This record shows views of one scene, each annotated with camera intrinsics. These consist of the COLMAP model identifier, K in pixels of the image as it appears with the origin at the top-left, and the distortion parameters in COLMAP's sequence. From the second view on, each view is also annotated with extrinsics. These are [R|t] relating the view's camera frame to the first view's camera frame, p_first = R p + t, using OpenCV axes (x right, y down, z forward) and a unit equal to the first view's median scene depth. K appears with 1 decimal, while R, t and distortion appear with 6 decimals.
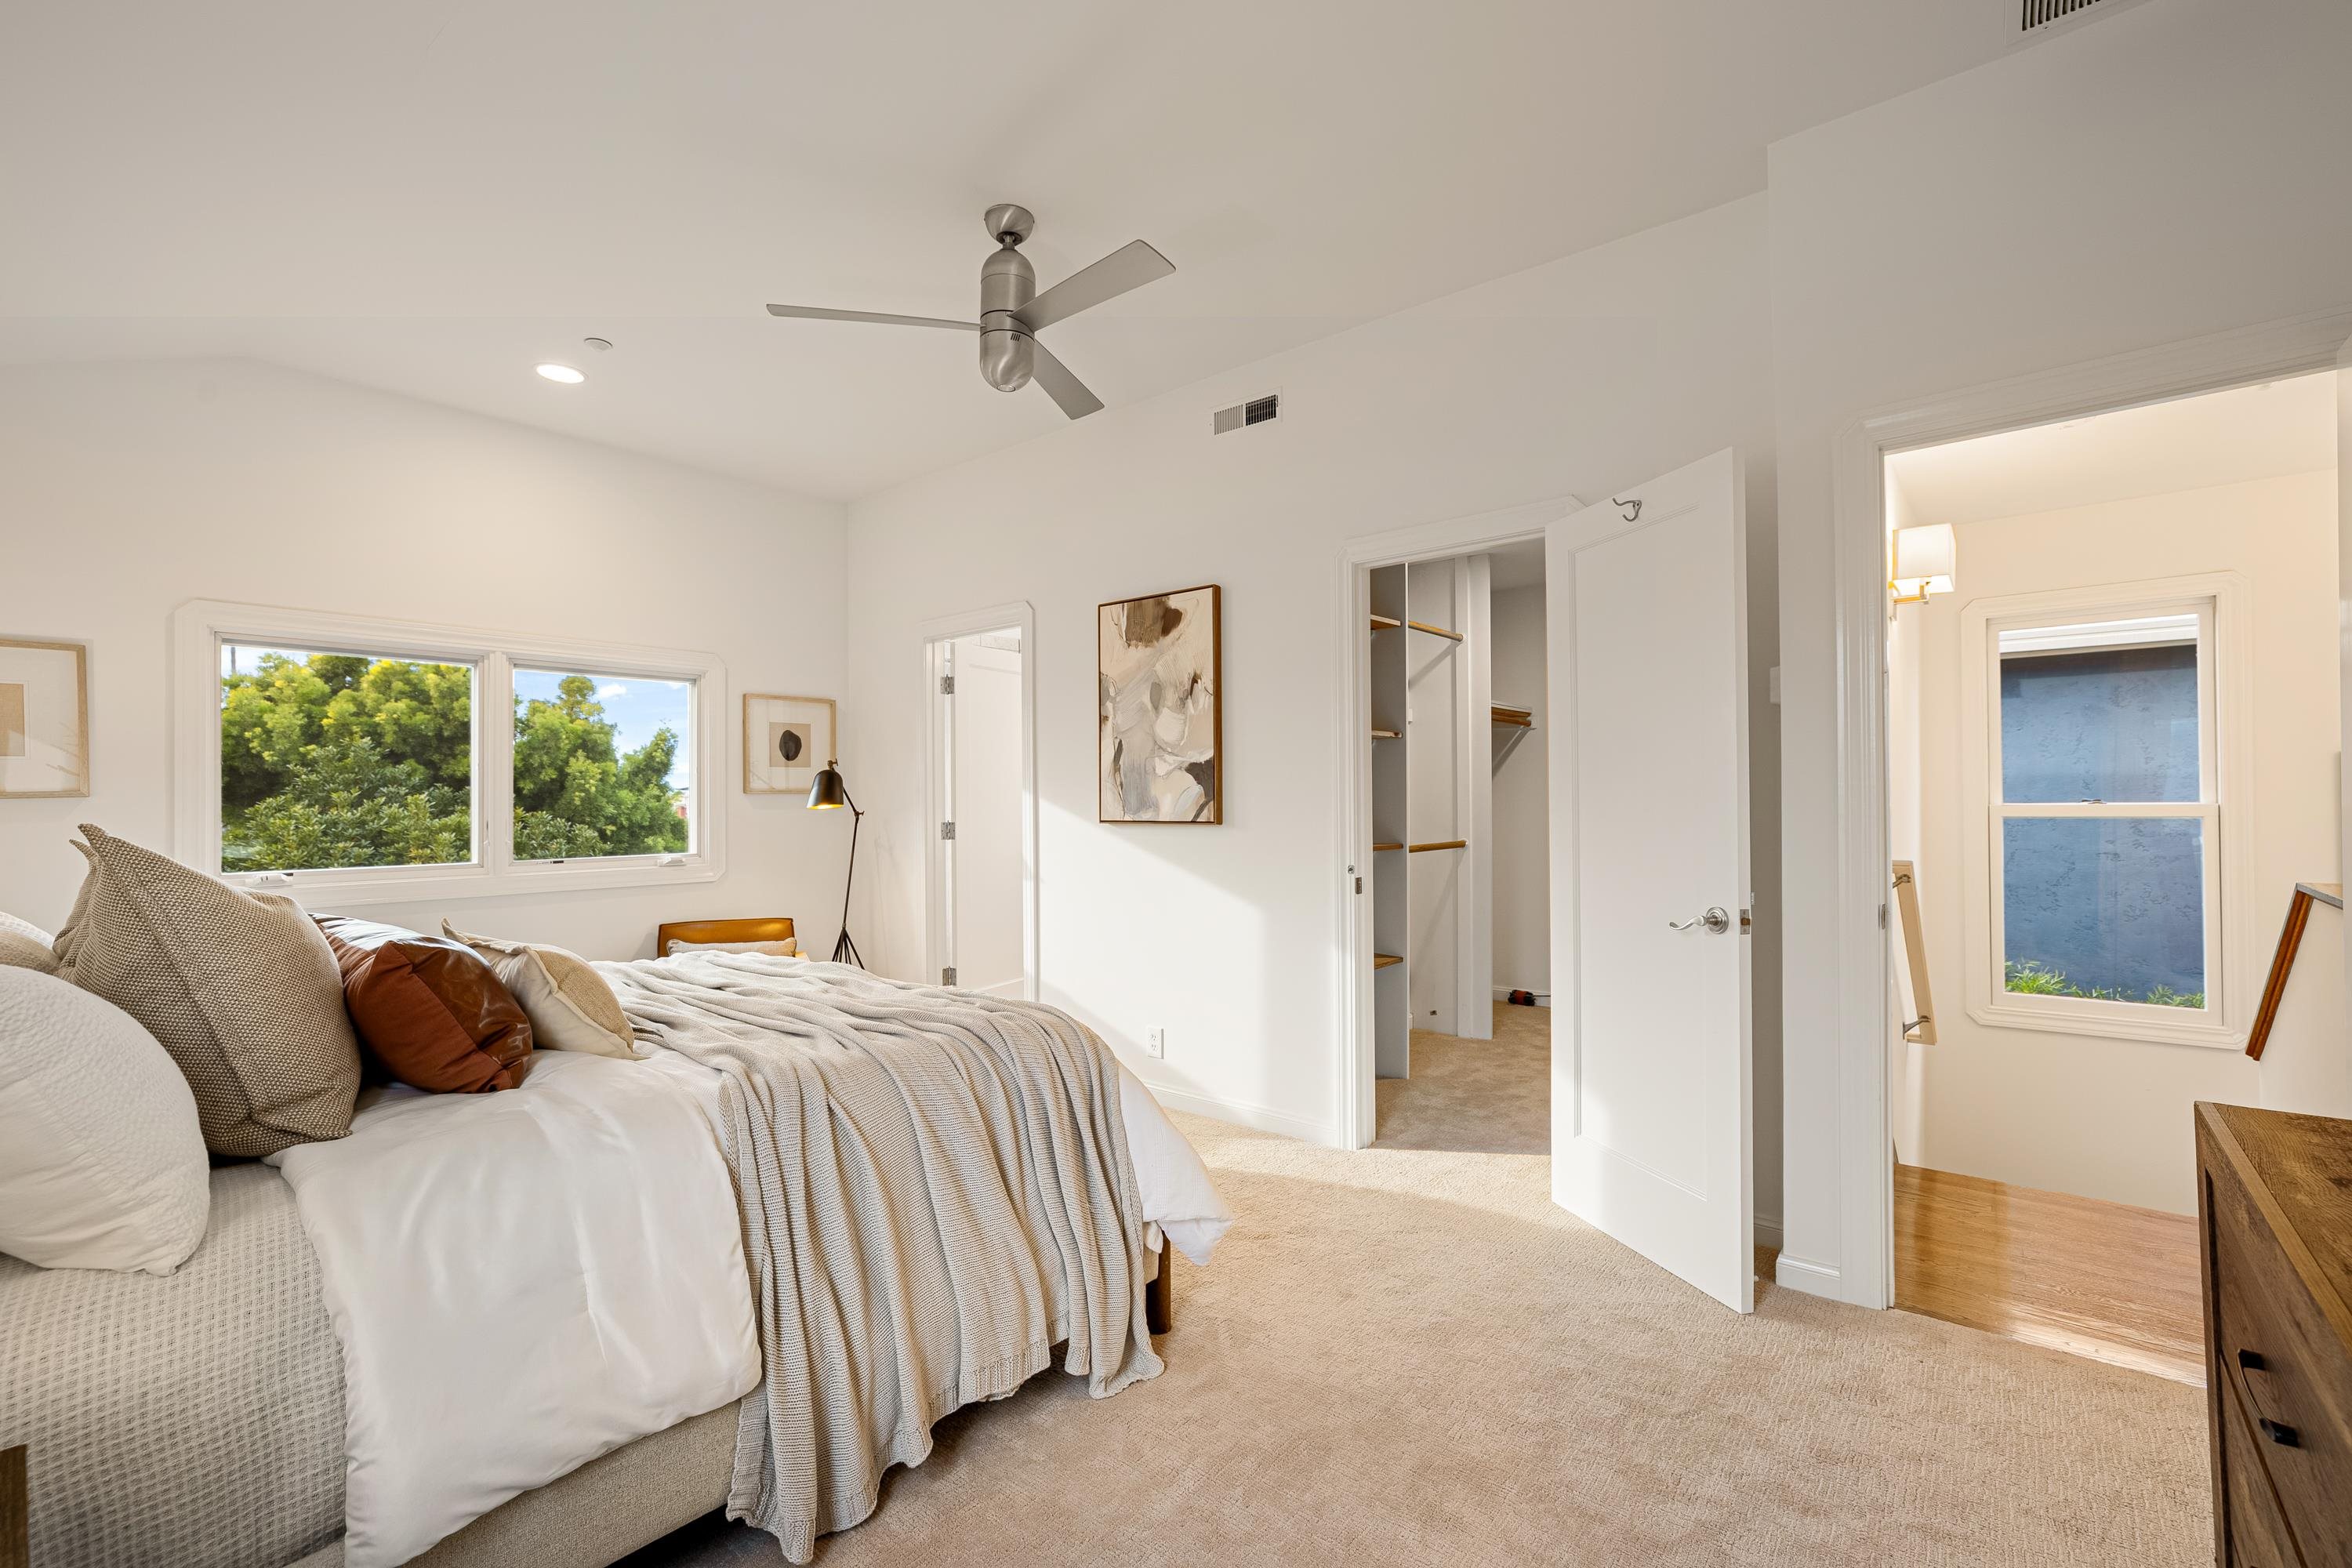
lens RADIAL K [[1017.5, 0, 1183.0], [0, 1017.5, 769.3], [0, 0, 1]] dist [-0.021587, 0.016166]
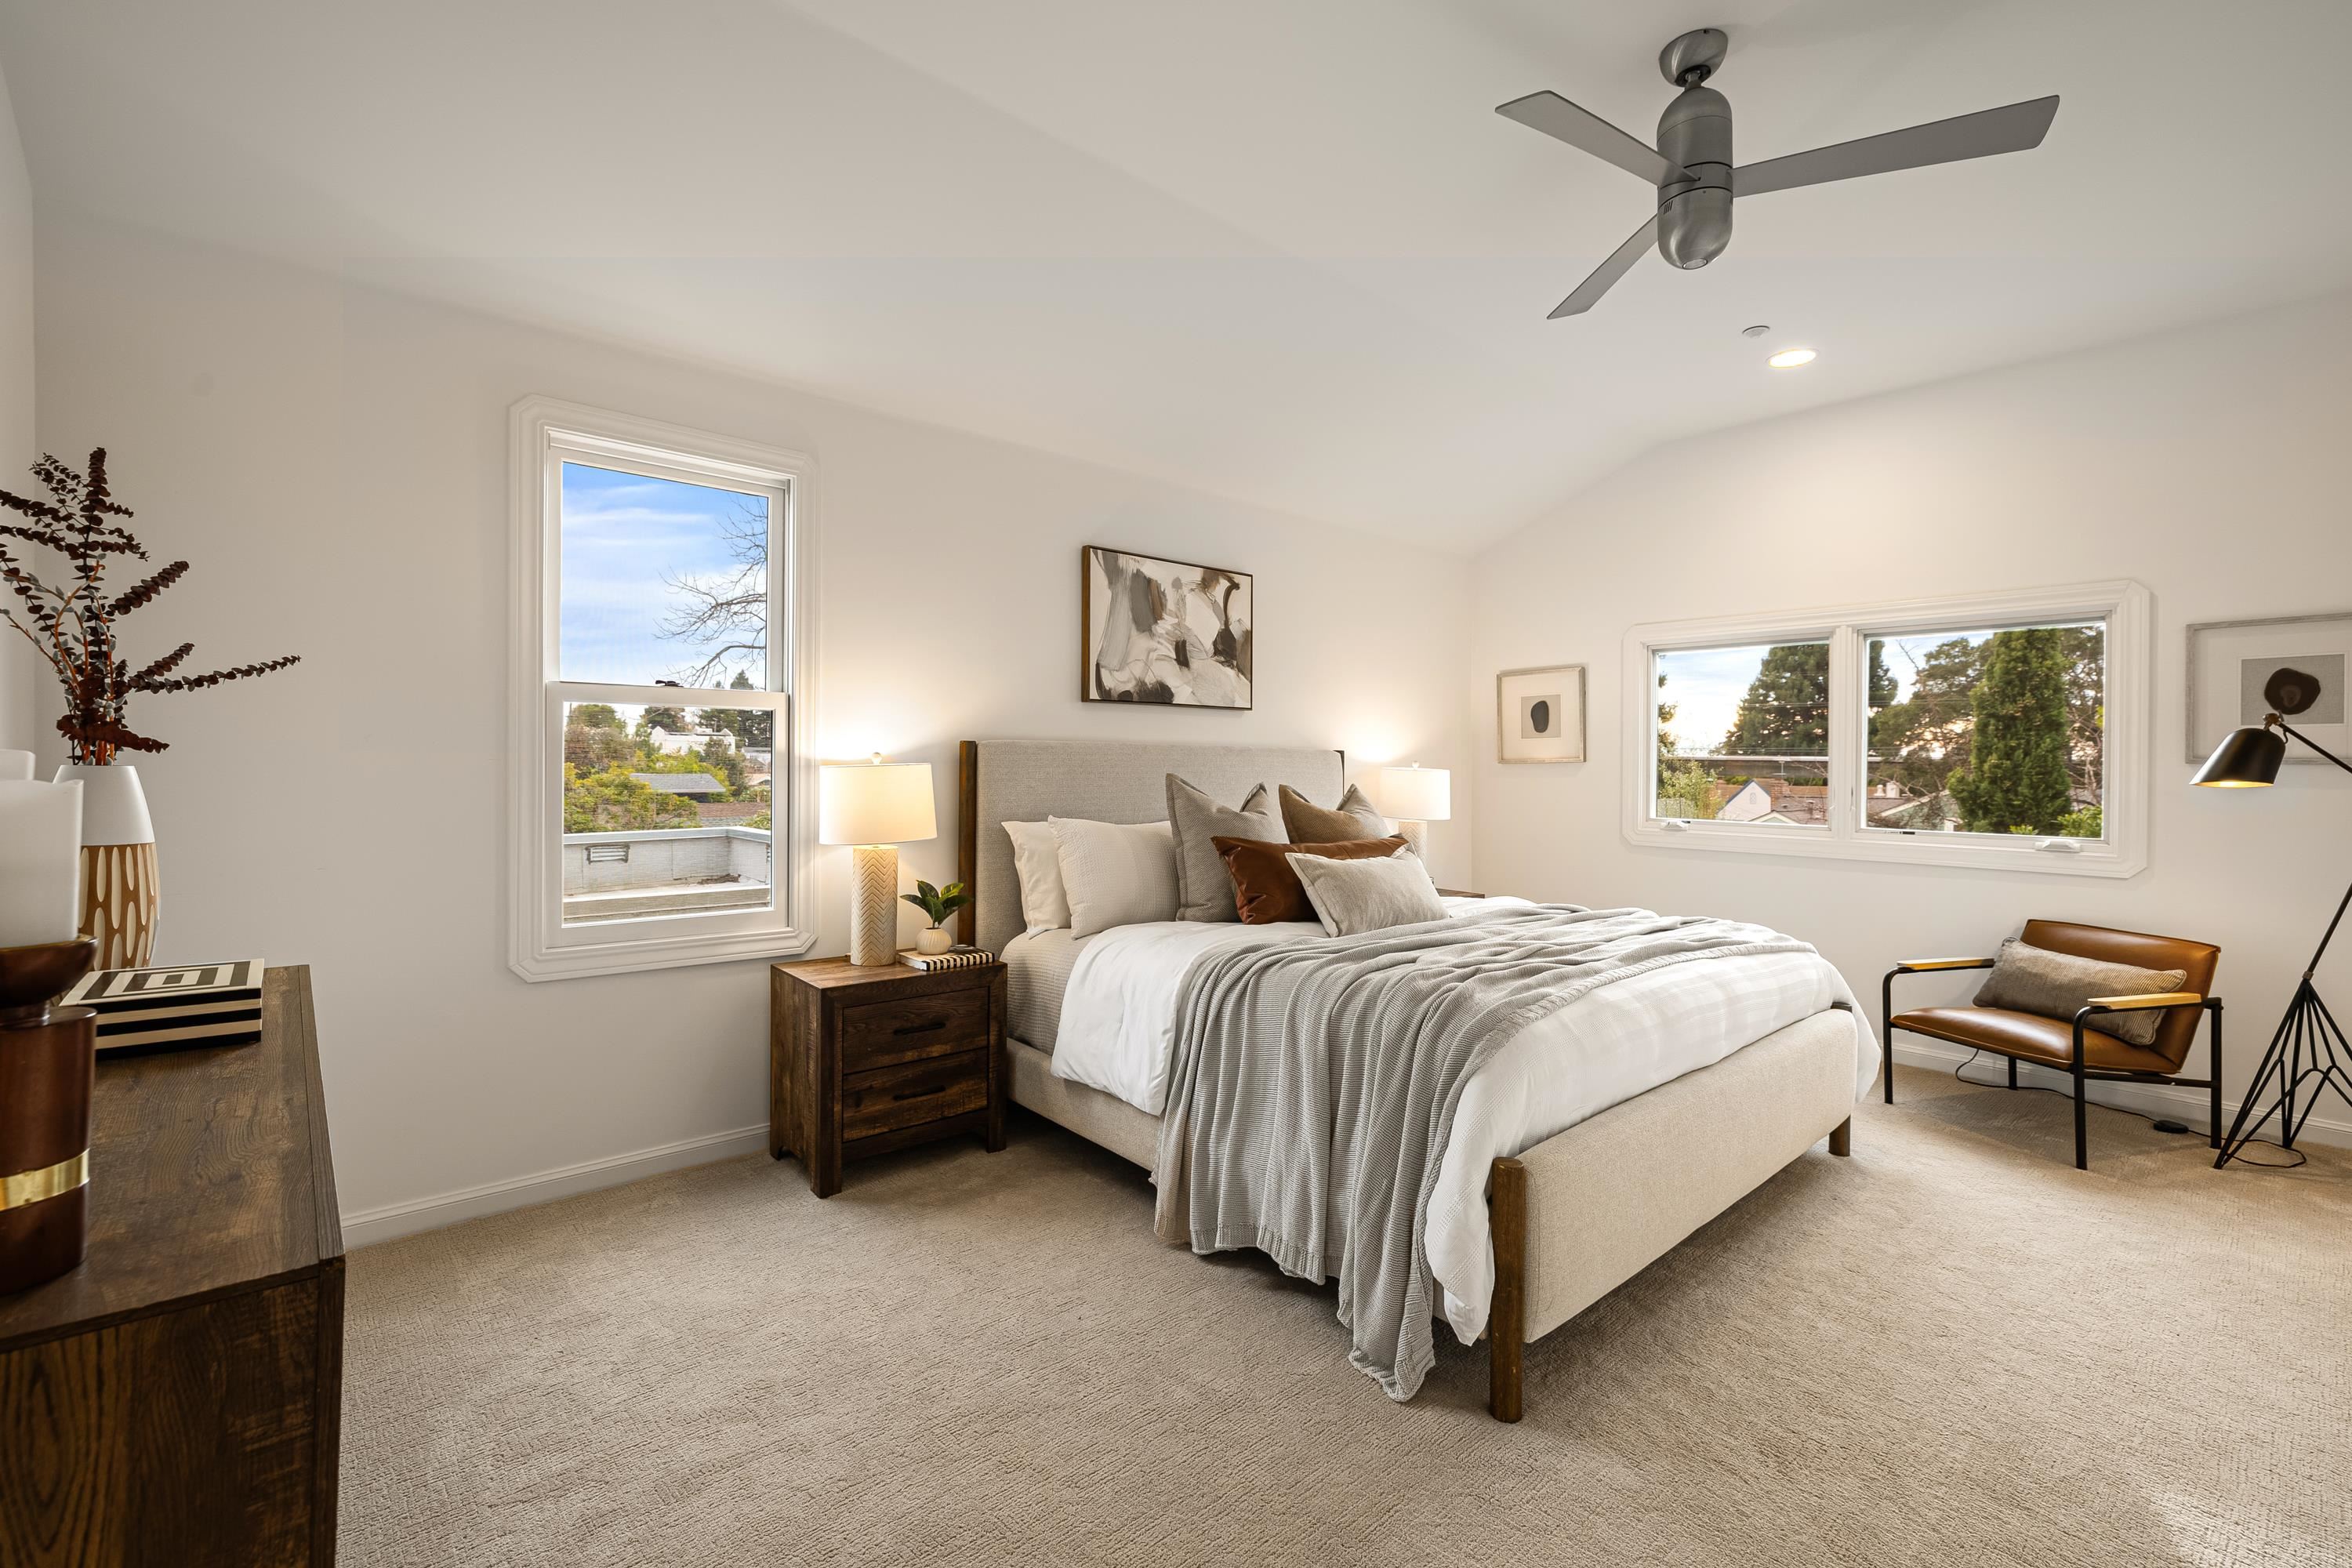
lens RADIAL K [[1017.5, 0, 1183.0], [0, 1017.5, 769.3], [0, 0, 1]] dist [-0.021587, 0.016166]
pose [[-0.145719, 0.012389, -0.989248, 0.682536], [0.017924, 0.999791, 0.009881, 0.013884], [0.989164, -0.016291, -0.145910, 0.724643]]
